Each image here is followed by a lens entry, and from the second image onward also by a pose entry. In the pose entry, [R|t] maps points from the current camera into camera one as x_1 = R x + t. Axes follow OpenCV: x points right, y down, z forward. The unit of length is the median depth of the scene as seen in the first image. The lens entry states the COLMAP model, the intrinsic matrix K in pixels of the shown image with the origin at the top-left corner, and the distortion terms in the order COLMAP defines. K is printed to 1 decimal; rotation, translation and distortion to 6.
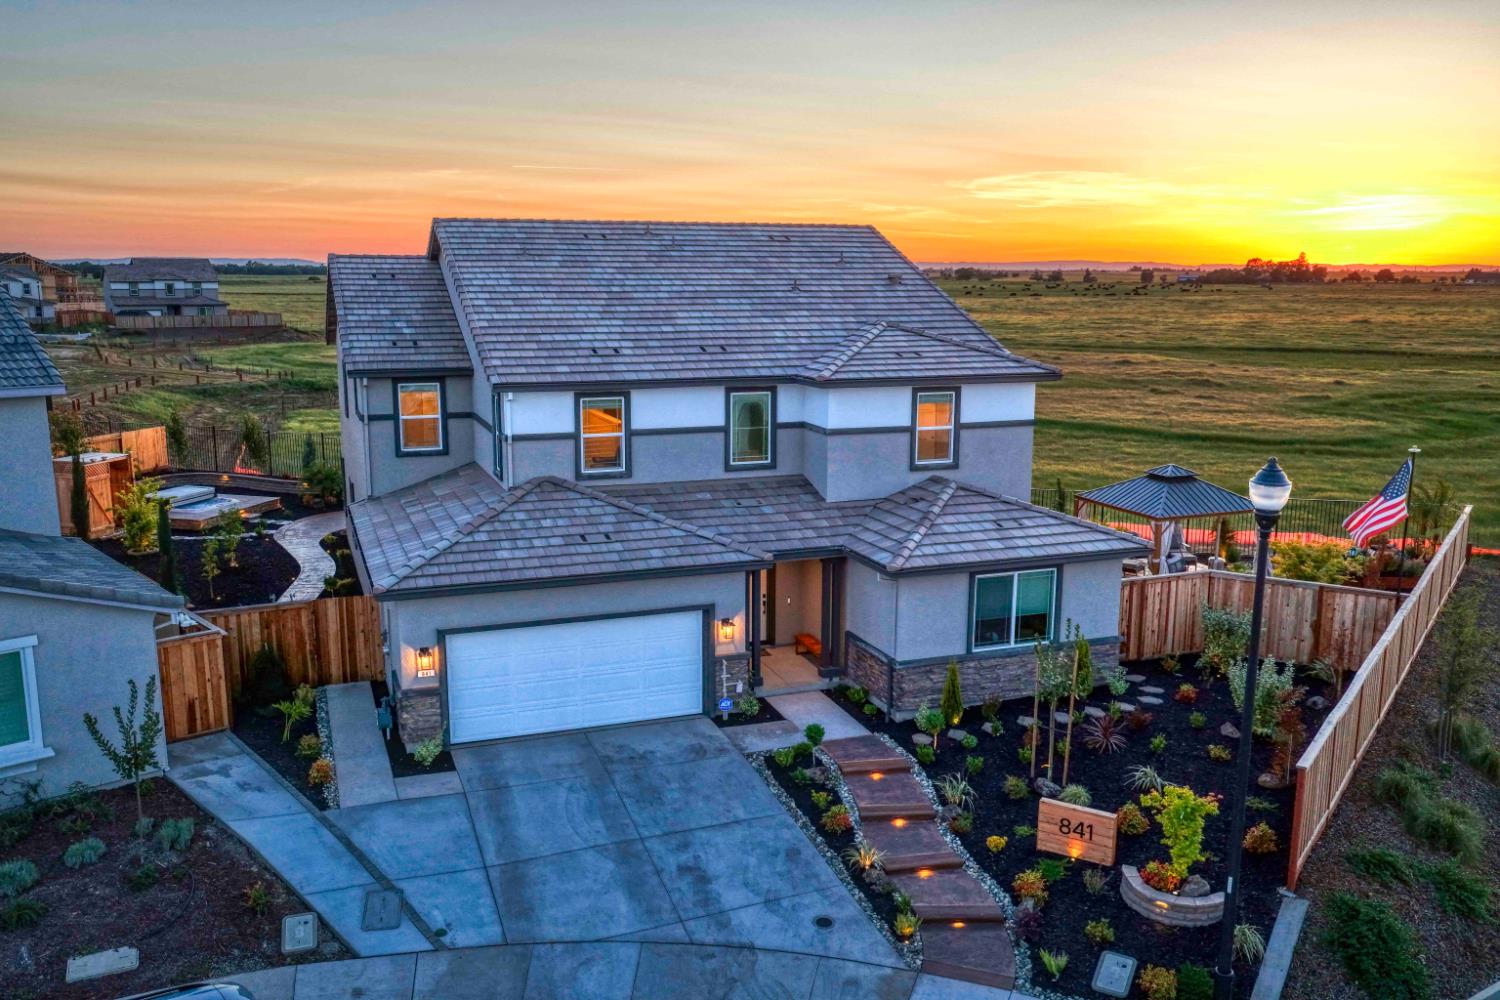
lens RADIAL K [[1244.3, 0, 749.9], [0, 1244.3, 502.9], [0, 0, 1]] dist [-0.011553, 0.035472]
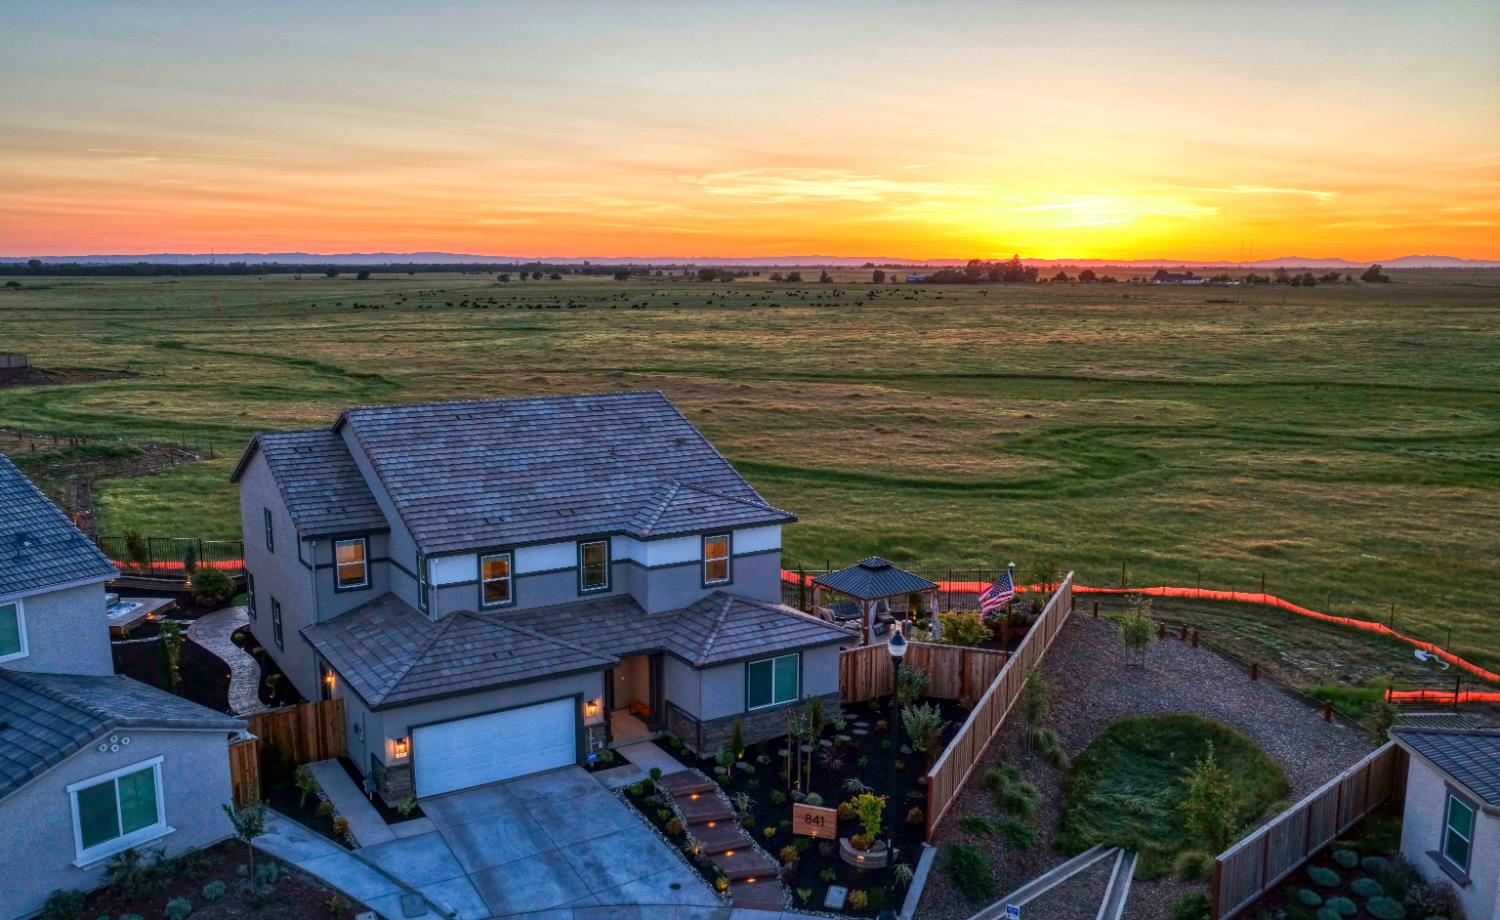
lens RADIAL K [[1228.8, 0, 739.7], [0, 1228.8, 510.6], [0, 0, 1]] dist [0.001446, 0.008042]
pose [[0.981252, -0.042057, 0.188084, -0.110938], [0.040750, 0.999111, 0.010812, -0.146673], [-0.188371, -0.002945, 0.982094, -0.508479]]
